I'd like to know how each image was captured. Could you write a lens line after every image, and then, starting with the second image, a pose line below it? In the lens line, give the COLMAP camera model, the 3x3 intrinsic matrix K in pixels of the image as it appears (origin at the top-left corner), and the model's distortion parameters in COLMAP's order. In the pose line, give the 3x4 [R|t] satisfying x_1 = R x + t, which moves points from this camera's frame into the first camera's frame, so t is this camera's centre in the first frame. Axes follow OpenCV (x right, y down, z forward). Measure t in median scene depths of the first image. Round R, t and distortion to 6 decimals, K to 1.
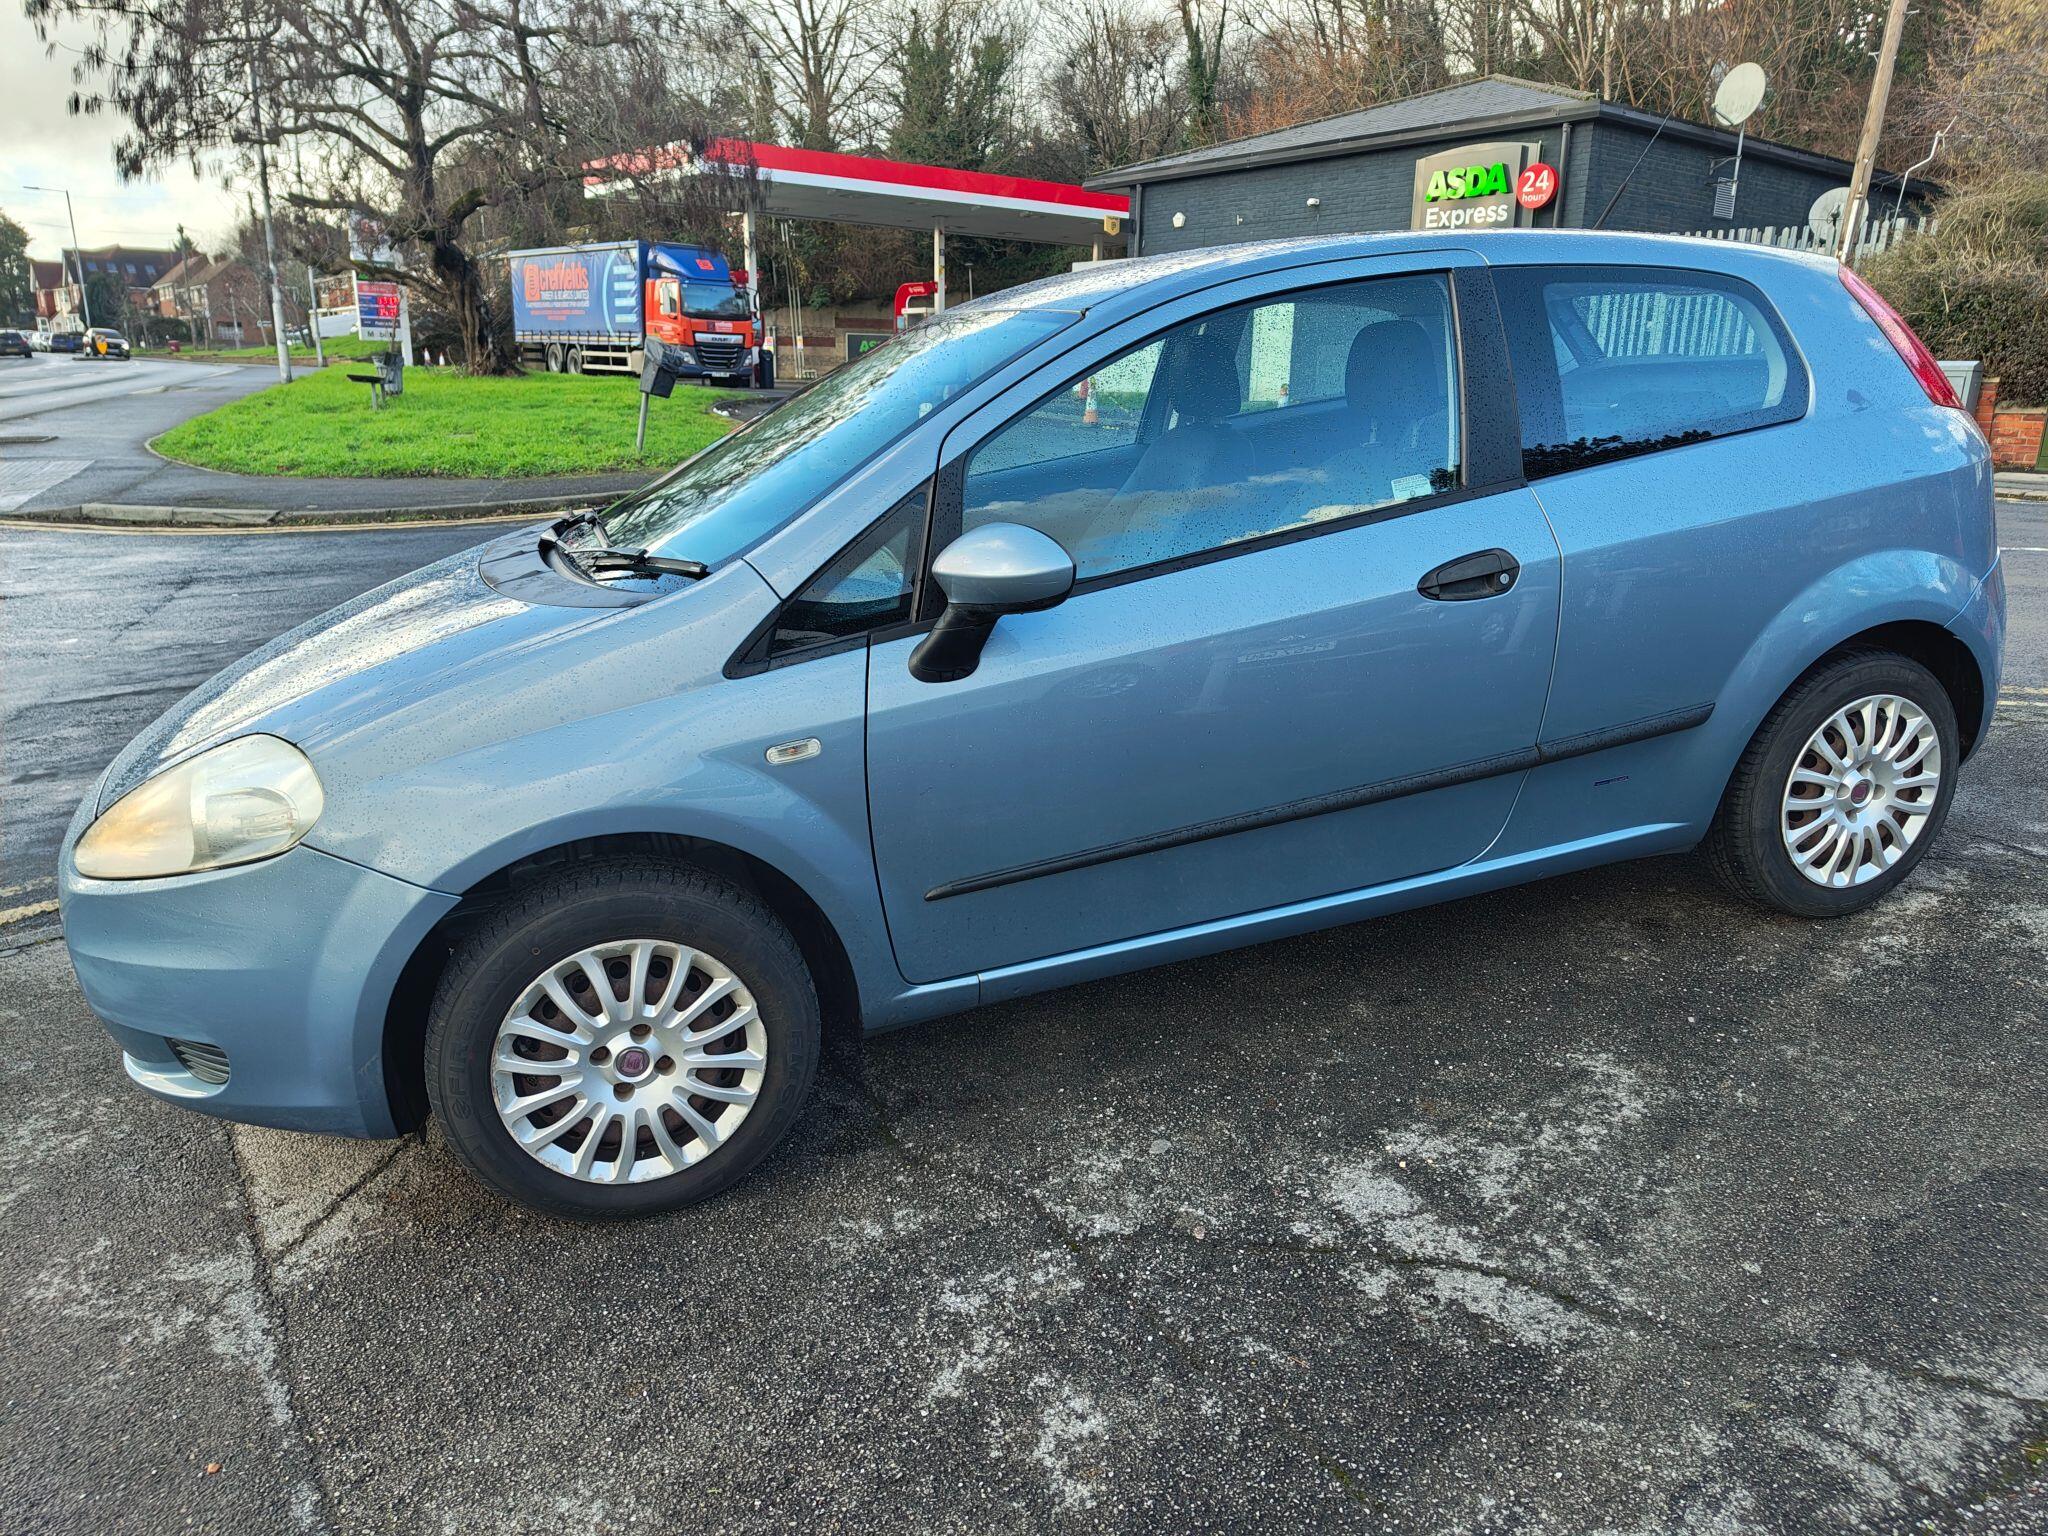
lens RADIAL K [[1384.9, 0, 1019.5], [0, 1384.9, 843.2], [0, 0, 1]] dist [0.017119, -0.003213]
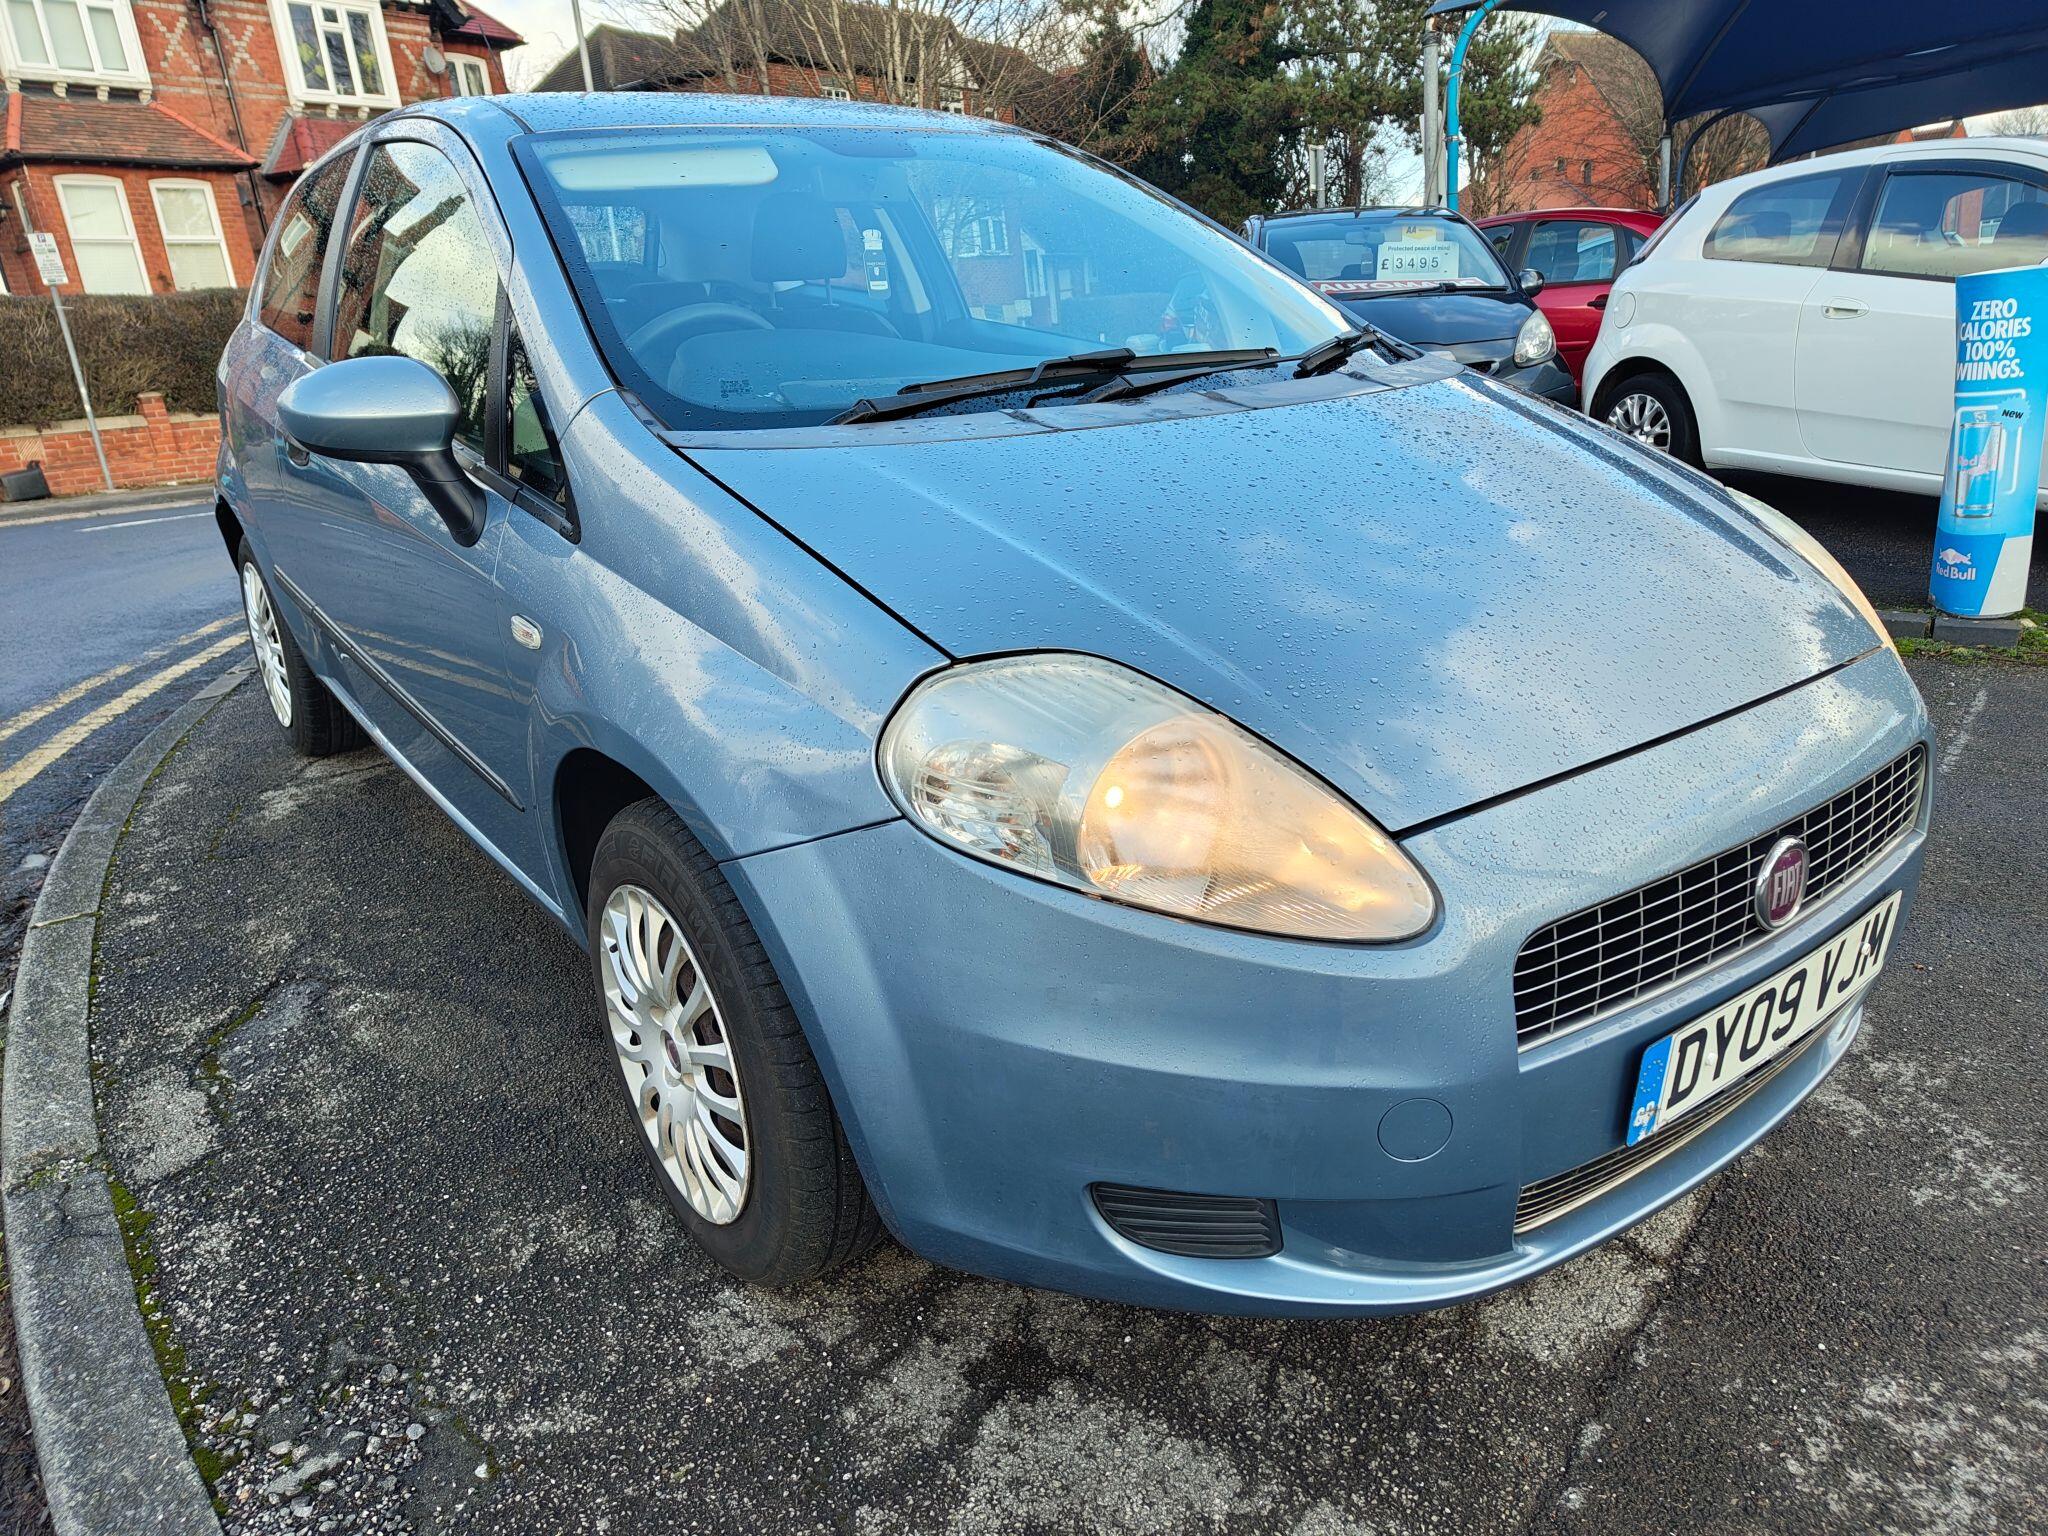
lens RADIAL K [[1384.9, 0, 1019.5], [0, 1384.9, 843.2], [0, 0, 1]] dist [0.017119, -0.003213]
pose [[-0.292988, -0.310353, 0.904345, -0.130641], [0.382356, 0.828894, 0.408335, -0.044100], [-0.876334, 0.465419, -0.124191, 0.163709]]
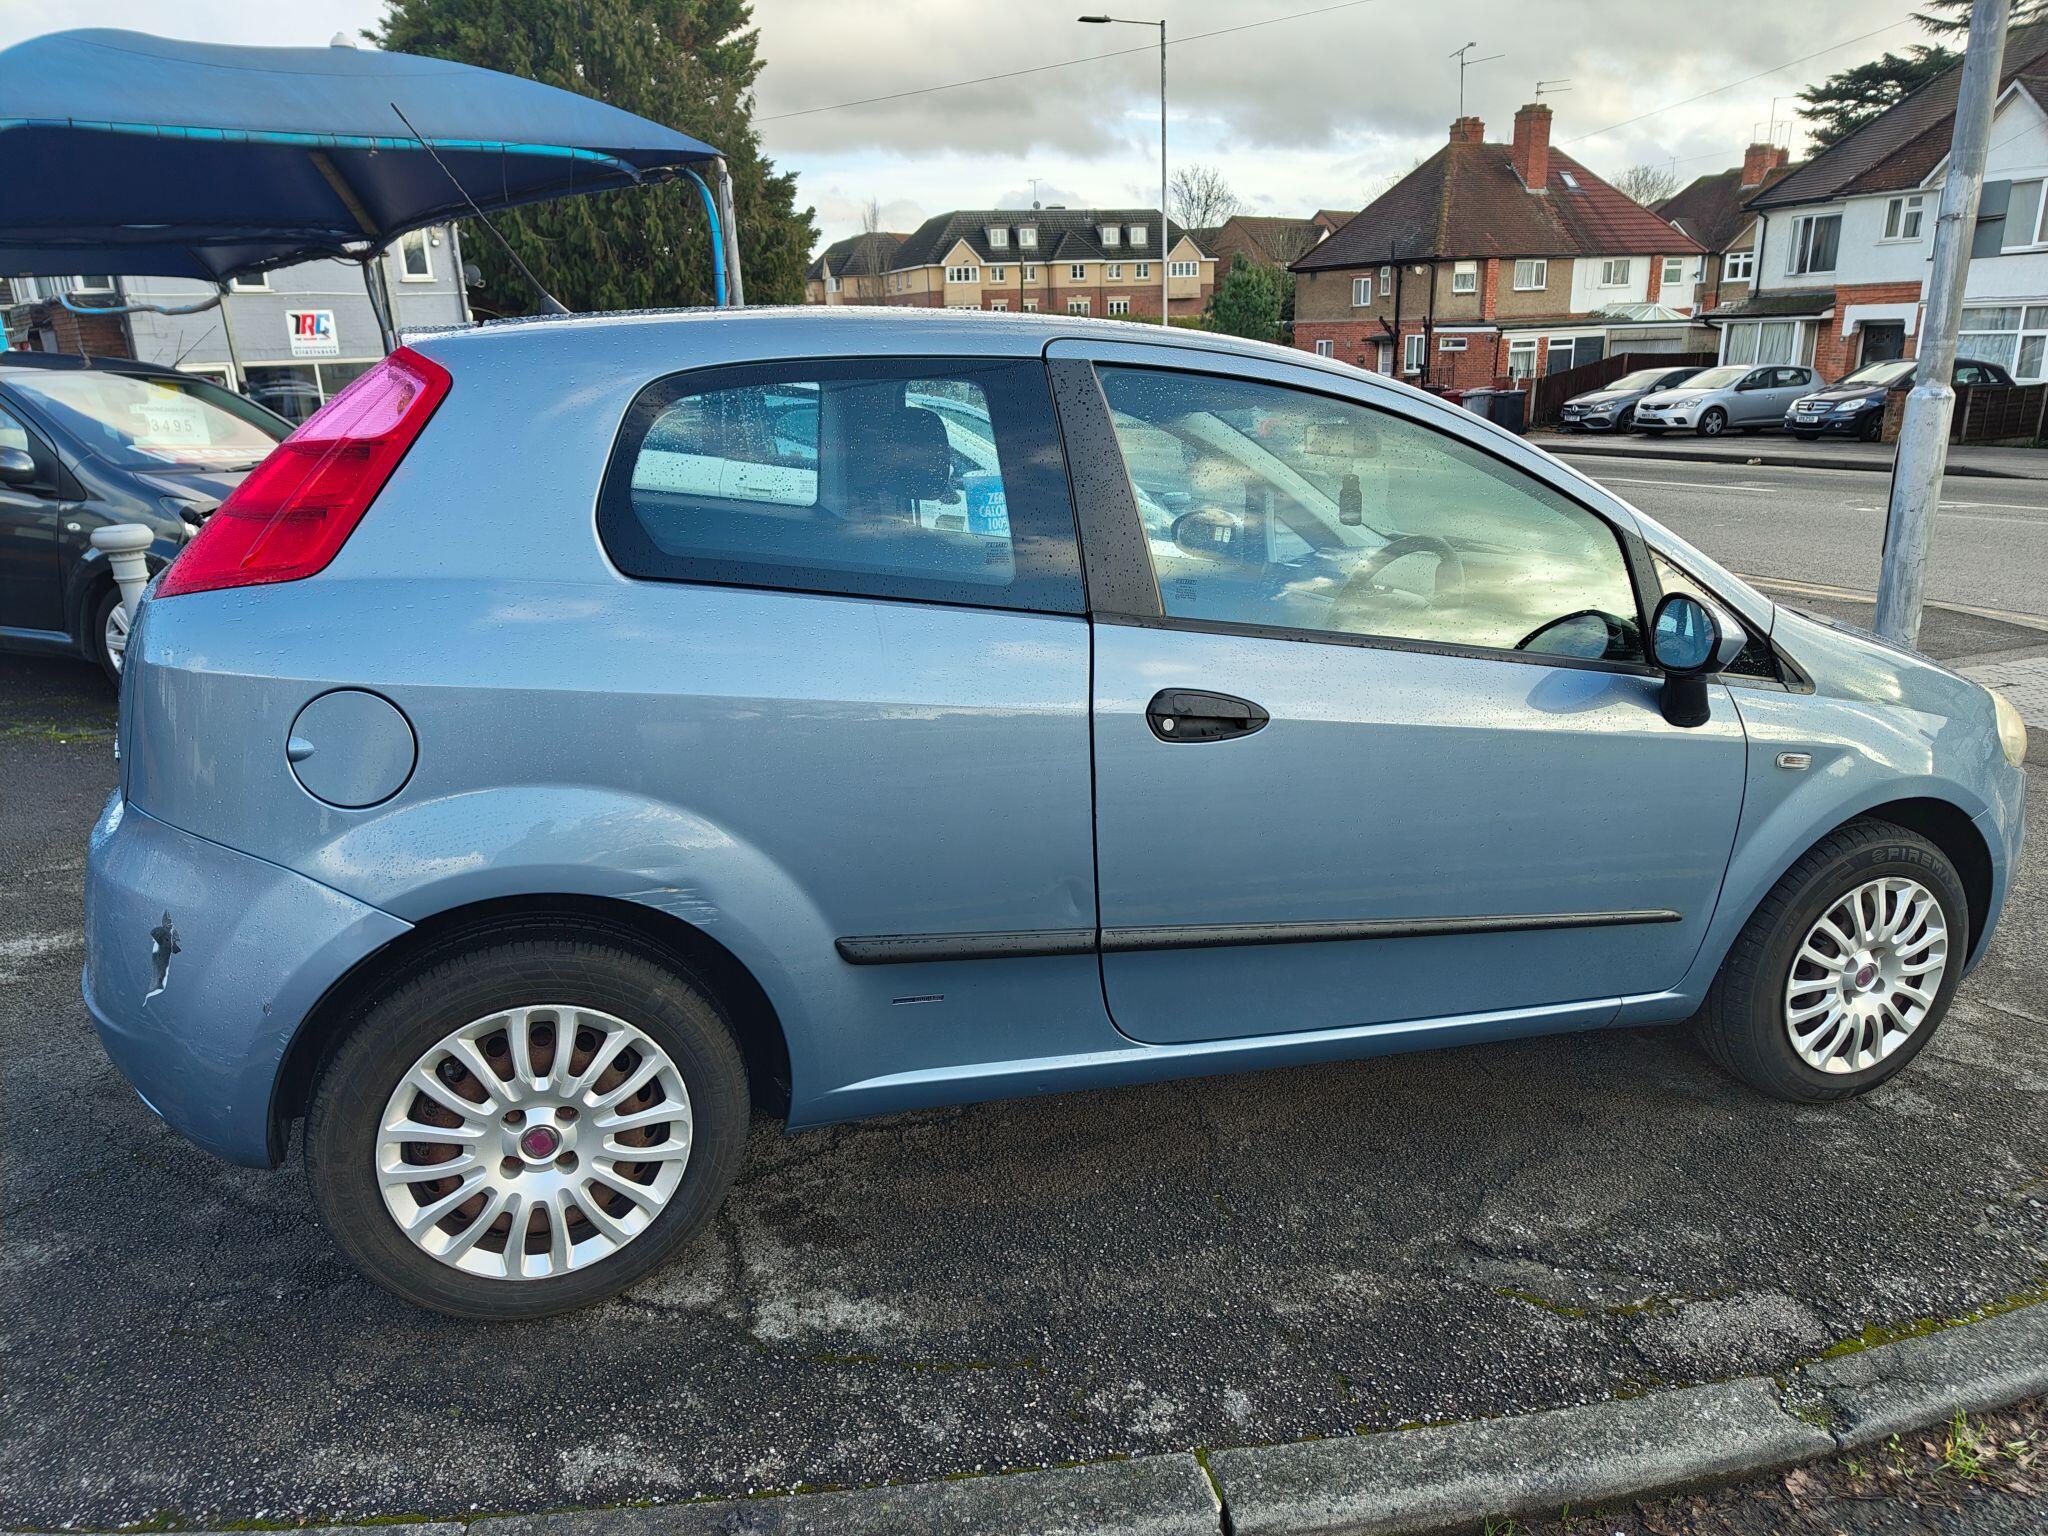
lens RADIAL K [[1397.3, 0, 1036.0], [0, 1397.3, 801.0], [0, 0, 1]] dist [0.017057, -0.006306]
pose [[-0.999806, 0.018812, -0.005890, 0.025802], [0.011619, 0.803768, 0.594829, -0.104955], [0.015924, 0.594645, -0.803830, 0.275886]]
